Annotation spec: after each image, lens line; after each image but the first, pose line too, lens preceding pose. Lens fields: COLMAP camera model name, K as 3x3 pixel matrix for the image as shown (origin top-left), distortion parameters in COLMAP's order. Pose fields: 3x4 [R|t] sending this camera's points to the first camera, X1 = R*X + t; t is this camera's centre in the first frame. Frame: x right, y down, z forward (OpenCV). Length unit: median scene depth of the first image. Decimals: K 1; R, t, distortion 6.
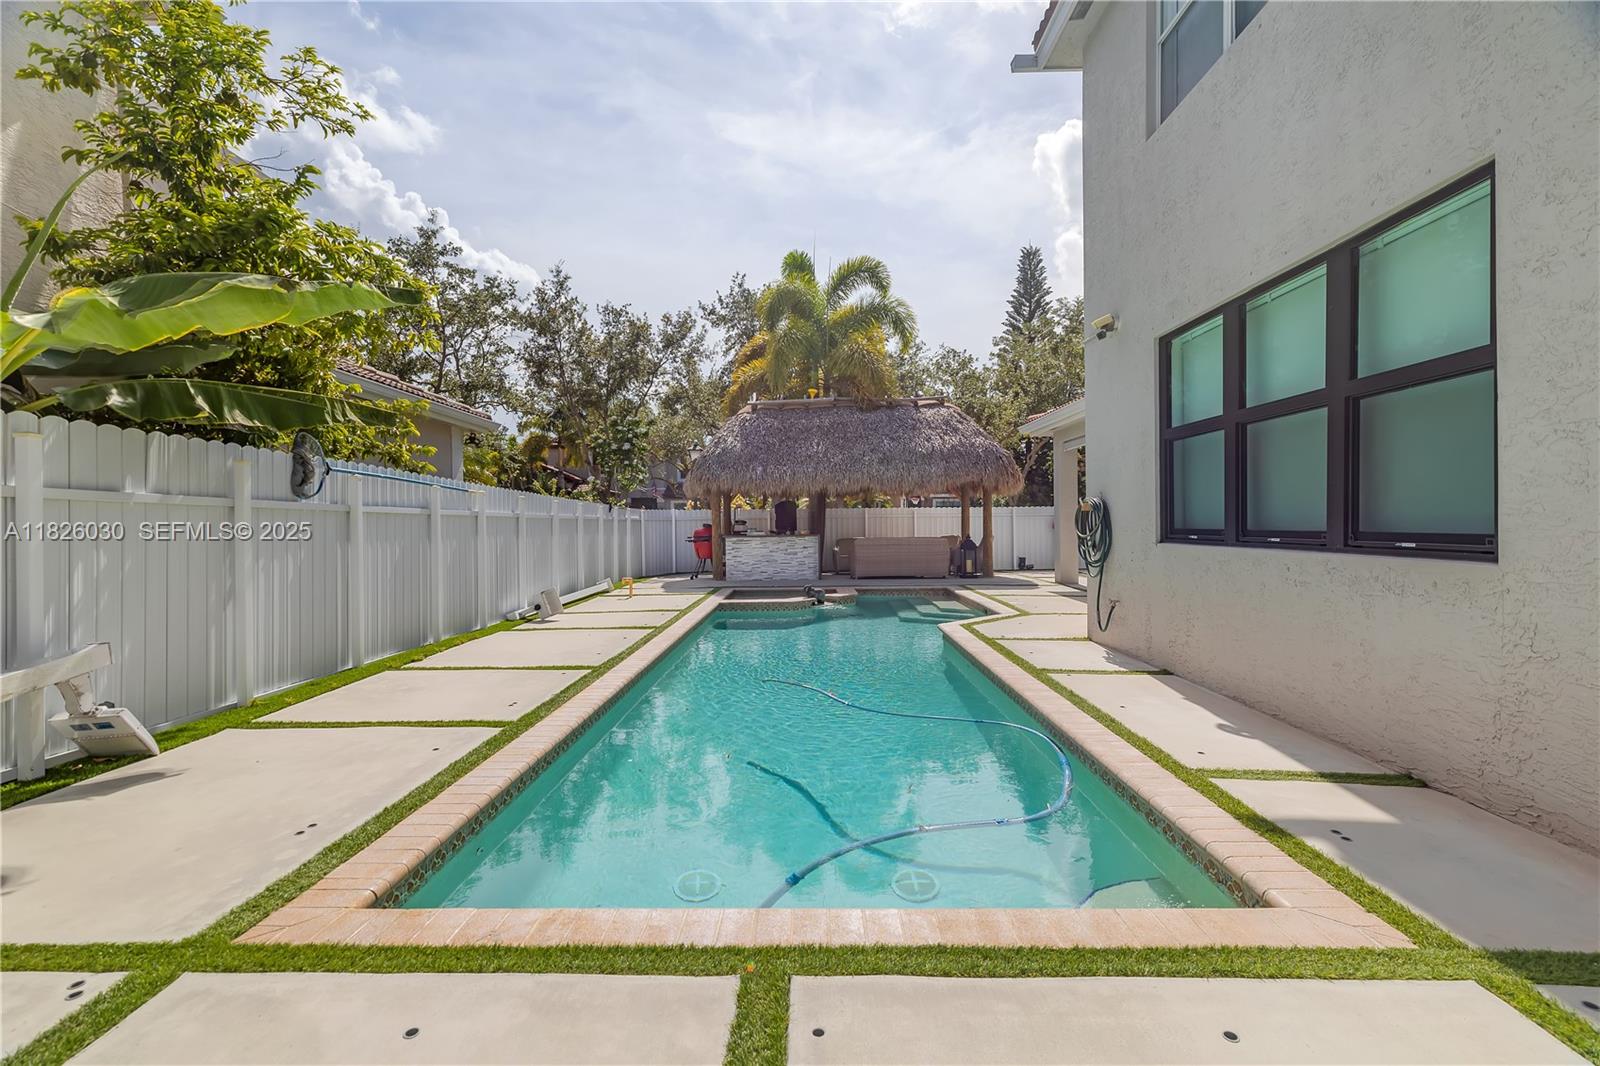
lens RADIAL K [[733.0, 0, 793.9], [0, 733.0, 528.8], [0, 0, 1]] dist [0.014766, 0.000494]
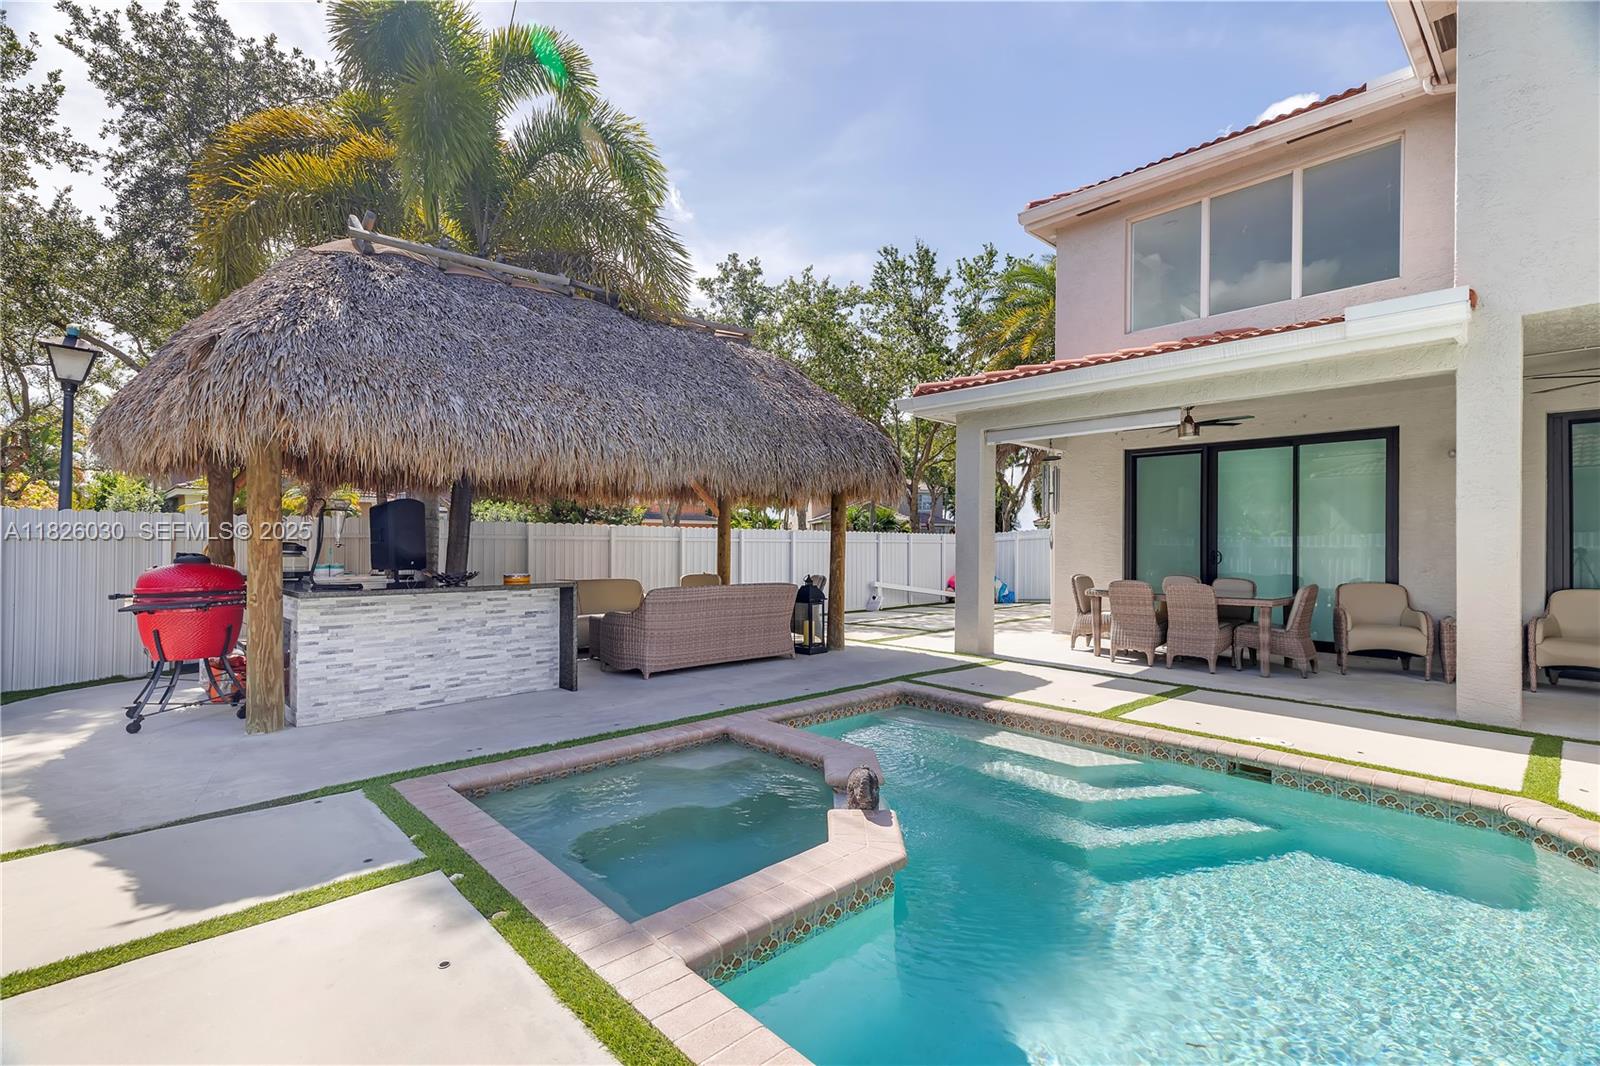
lens RADIAL K [[733.0, 0, 793.9], [0, 733.0, 528.8], [0, 0, 1]] dist [0.014766, 0.000494]
pose [[0.719937, 0.026031, 0.693551, -0.482165], [-0.011114, 0.999601, -0.025981, -0.037793], [-0.693950, 0.010996, 0.719939, 1.764849]]
